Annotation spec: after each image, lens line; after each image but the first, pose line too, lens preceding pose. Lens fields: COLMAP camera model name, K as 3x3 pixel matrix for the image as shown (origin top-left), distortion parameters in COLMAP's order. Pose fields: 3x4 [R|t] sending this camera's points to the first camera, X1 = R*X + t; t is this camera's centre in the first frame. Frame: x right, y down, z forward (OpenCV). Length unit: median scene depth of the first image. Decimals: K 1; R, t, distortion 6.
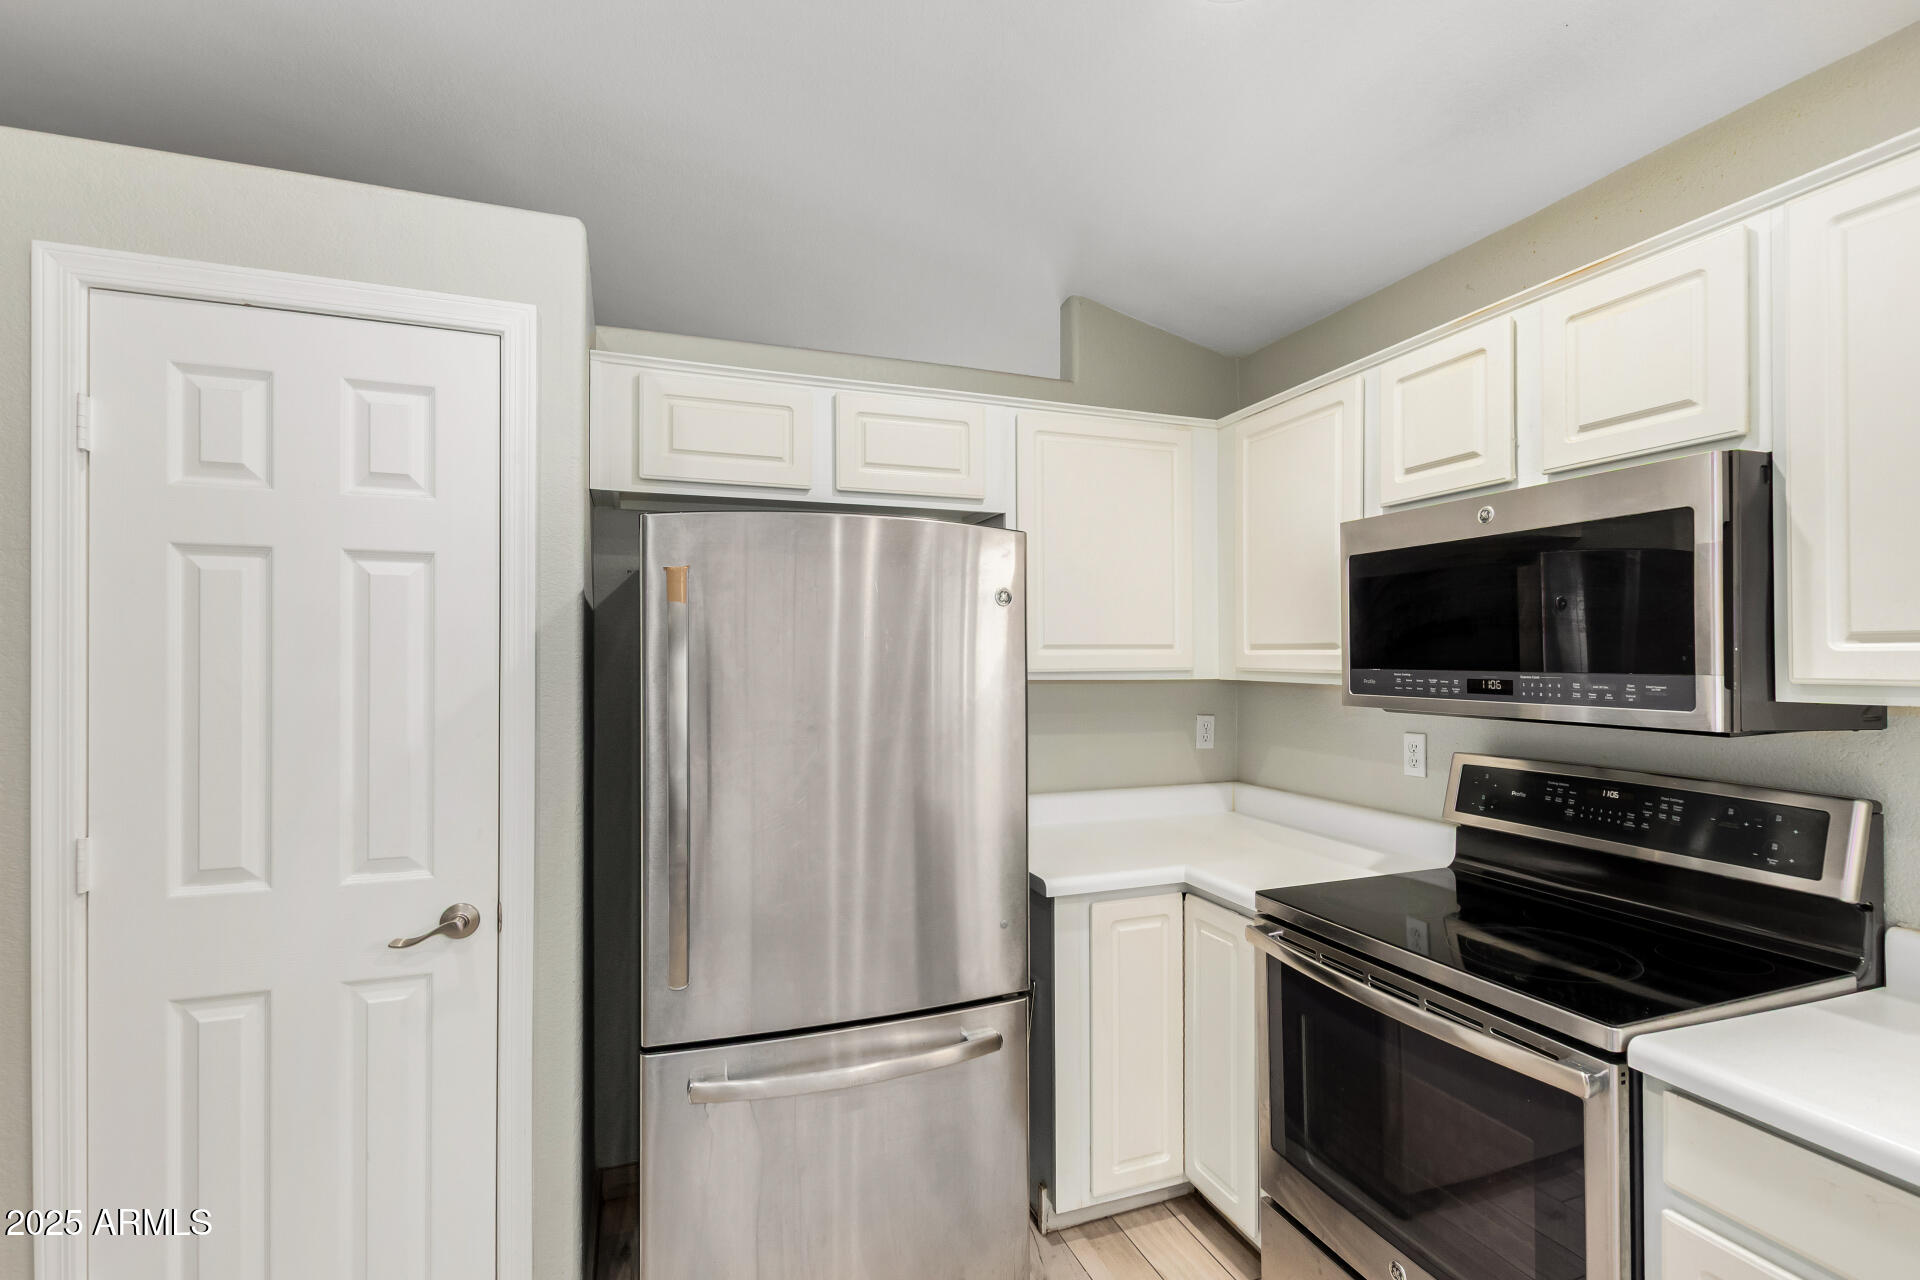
lens RADIAL K [[878.9, 0, 962.1], [0, 878.9, 658.1], [0, 0, 1]] dist [-0.000283, -0.000443]
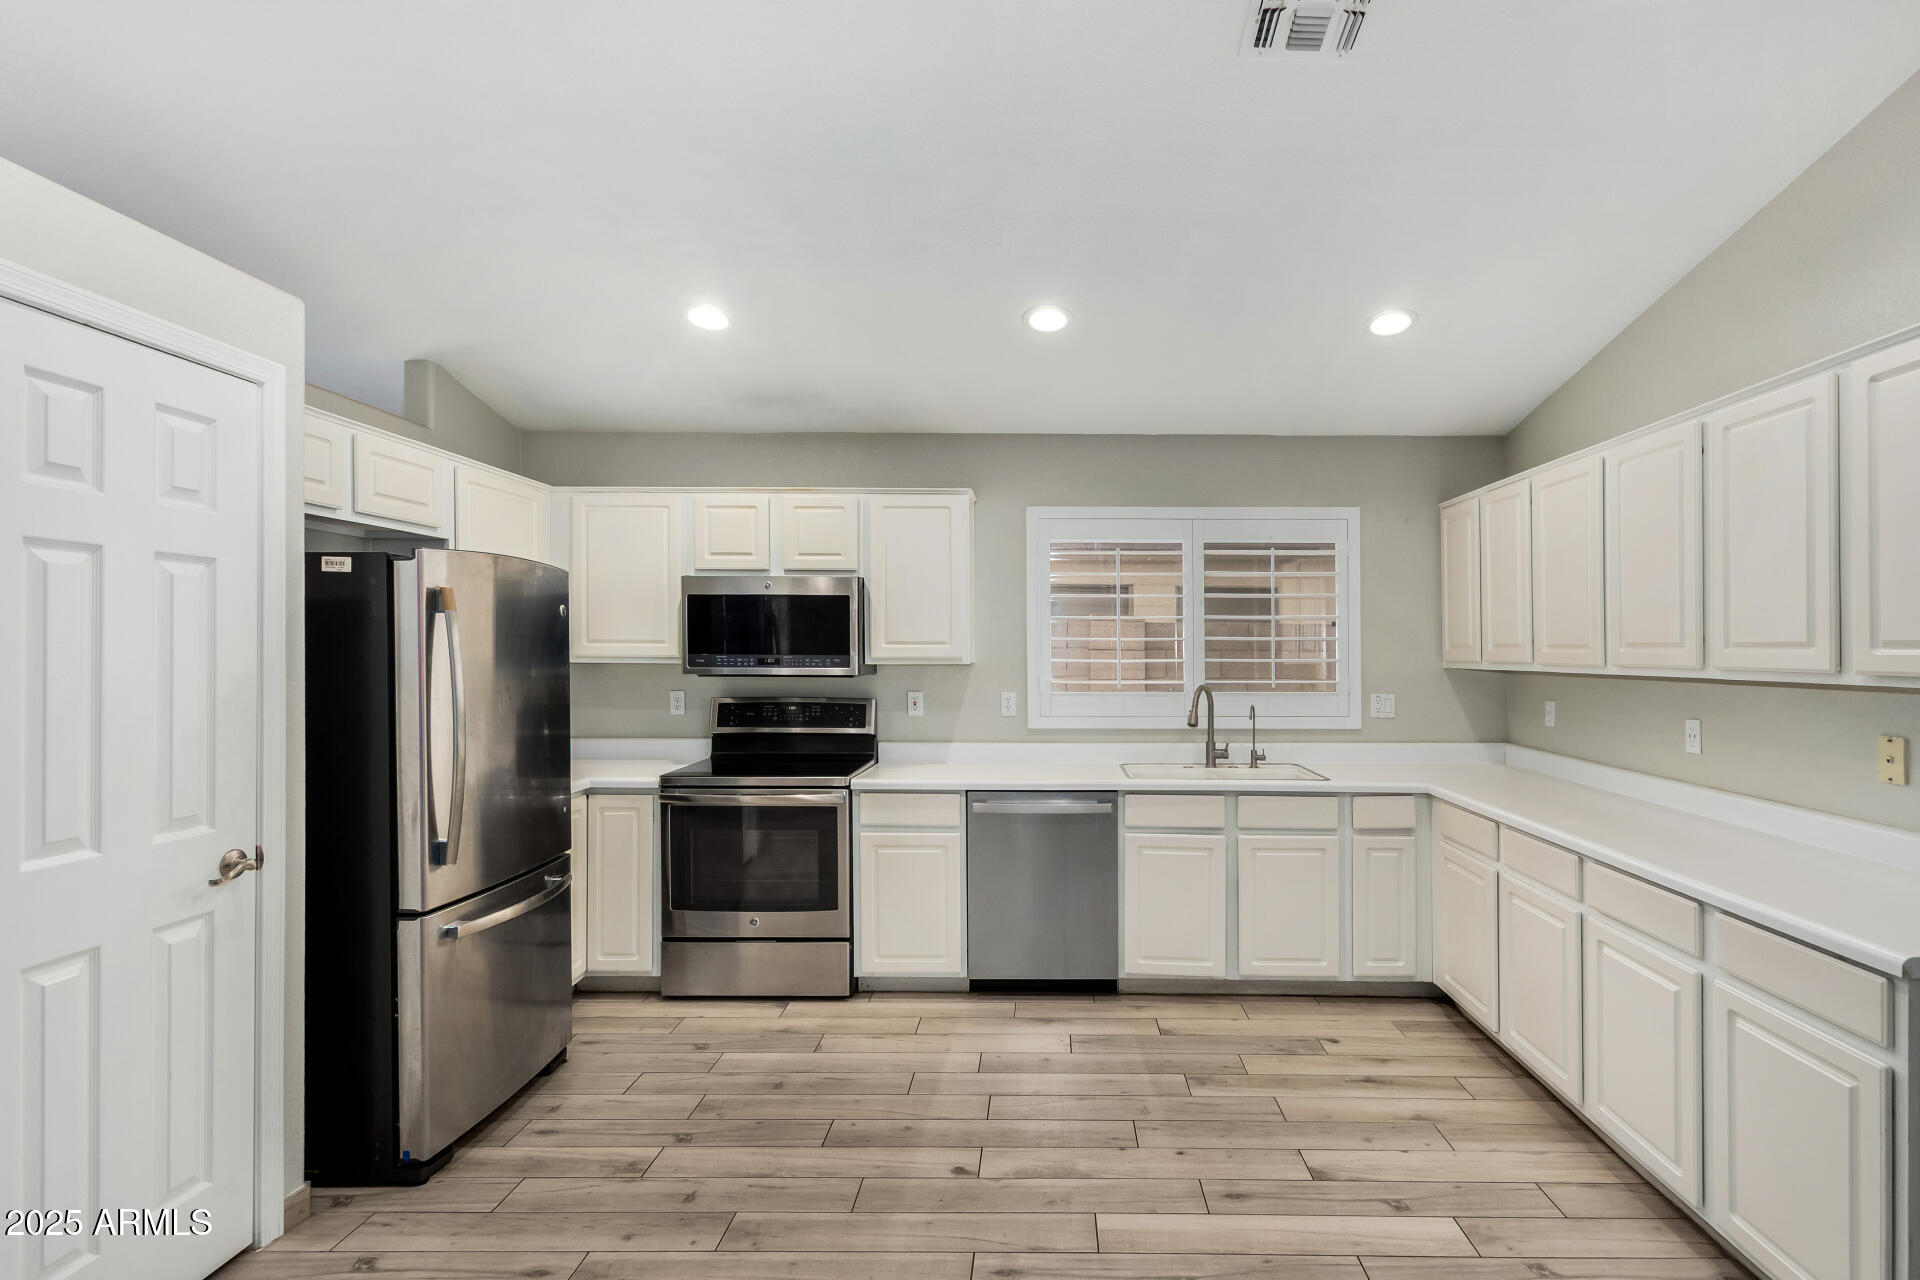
lens RADIAL K [[922.9, 0, 1038.5], [0, 922.9, 640.0], [0, 0, 1]] dist [-0.000026, -0.000843]
pose [[0.350820, 0.012267, 0.936363, -1.371021], [-0.003964, 0.999925, -0.011614, 0.001638], [-0.936435, 0.000363, 0.350842, -0.483049]]
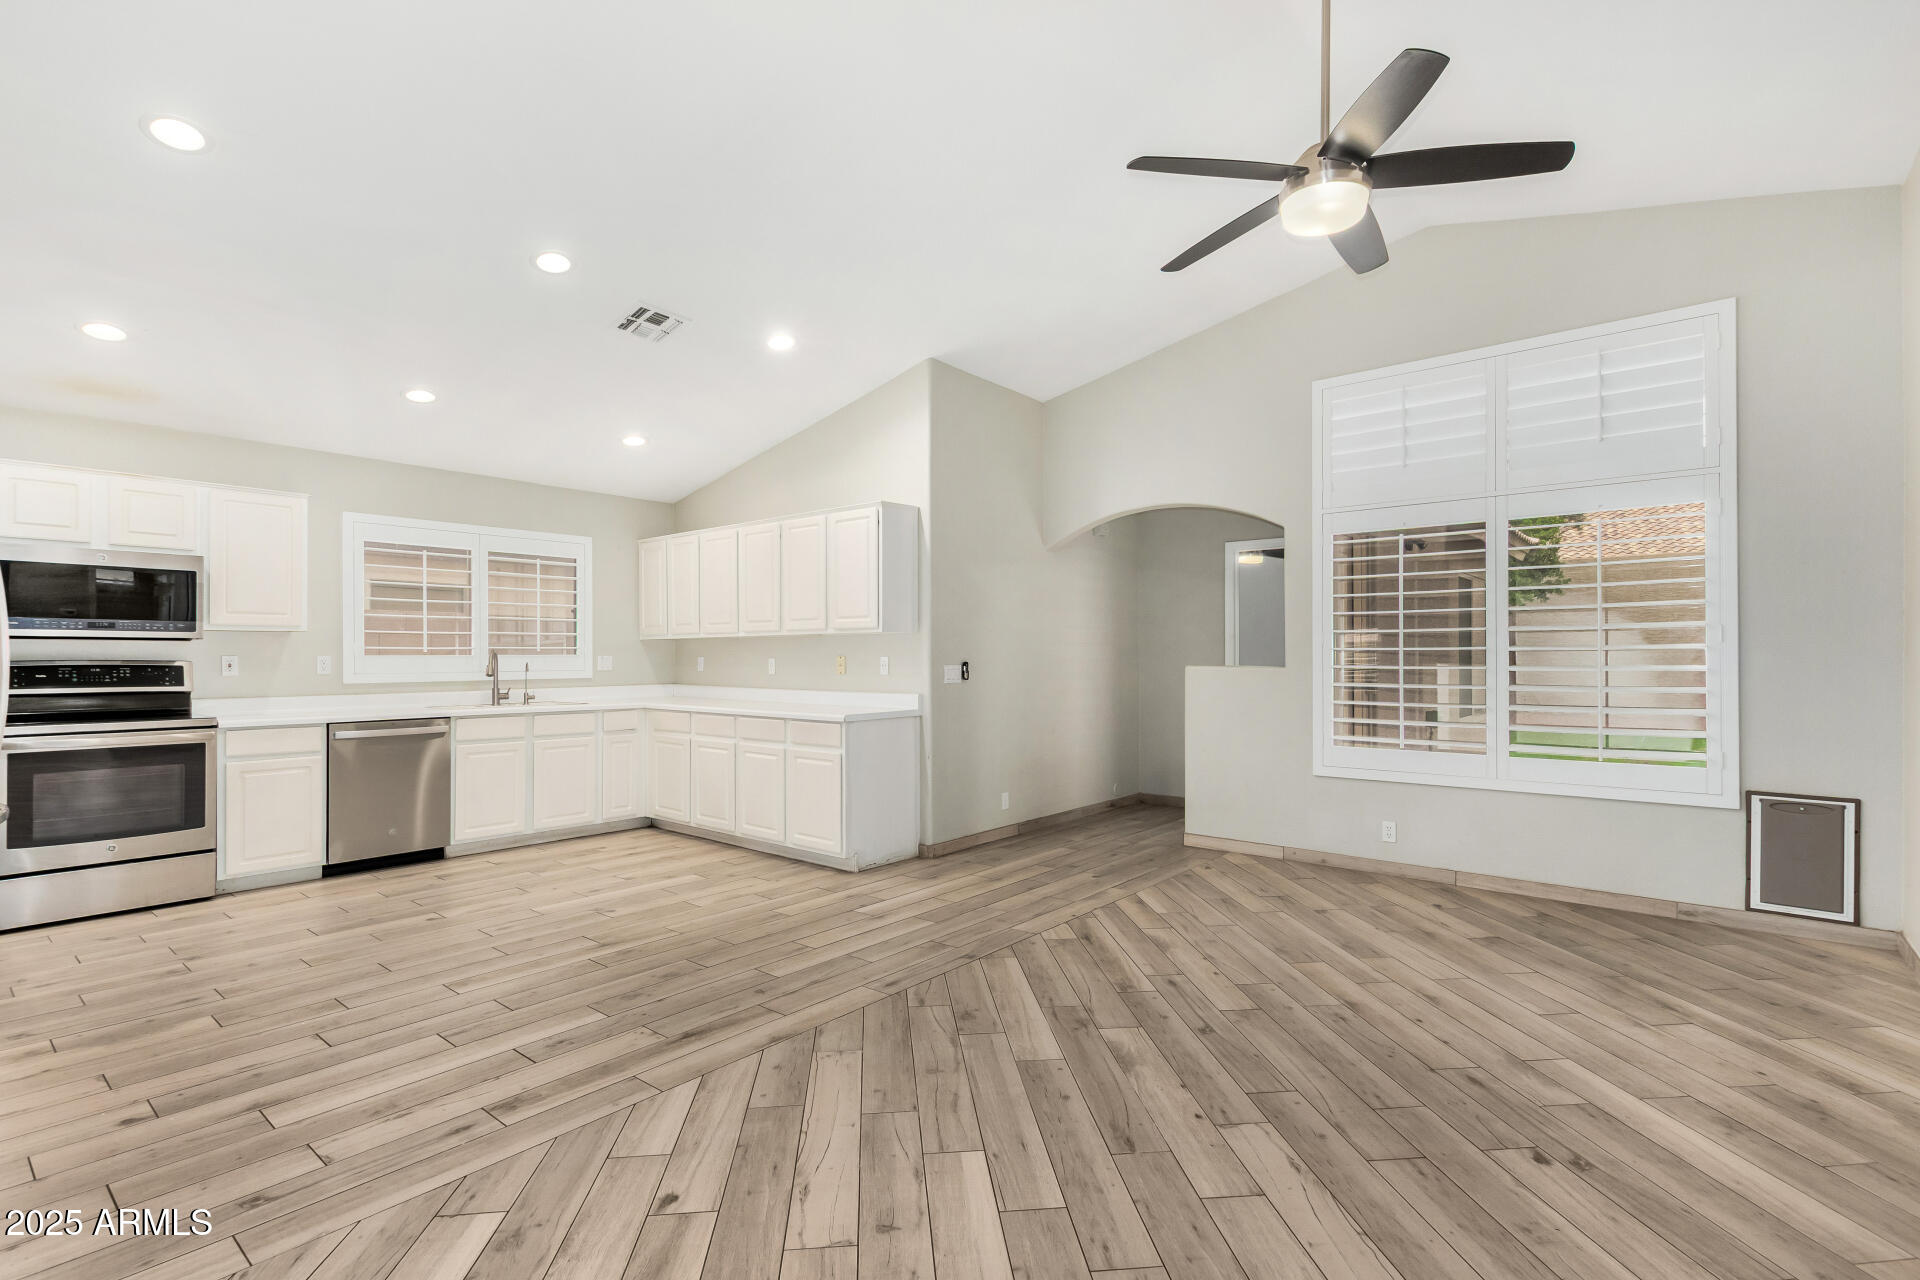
lens RADIAL K [[913.9, 0, 971.2], [0, 913.9, 650.4], [0, 0, 1]] dist [0.001253, -0.001375]
pose [[-0.502728, 0.012104, 0.864360, -2.932752], [0.004220, 0.999924, -0.011547, 0.145668], [-0.864435, -0.002157, -0.502741, 0.147184]]
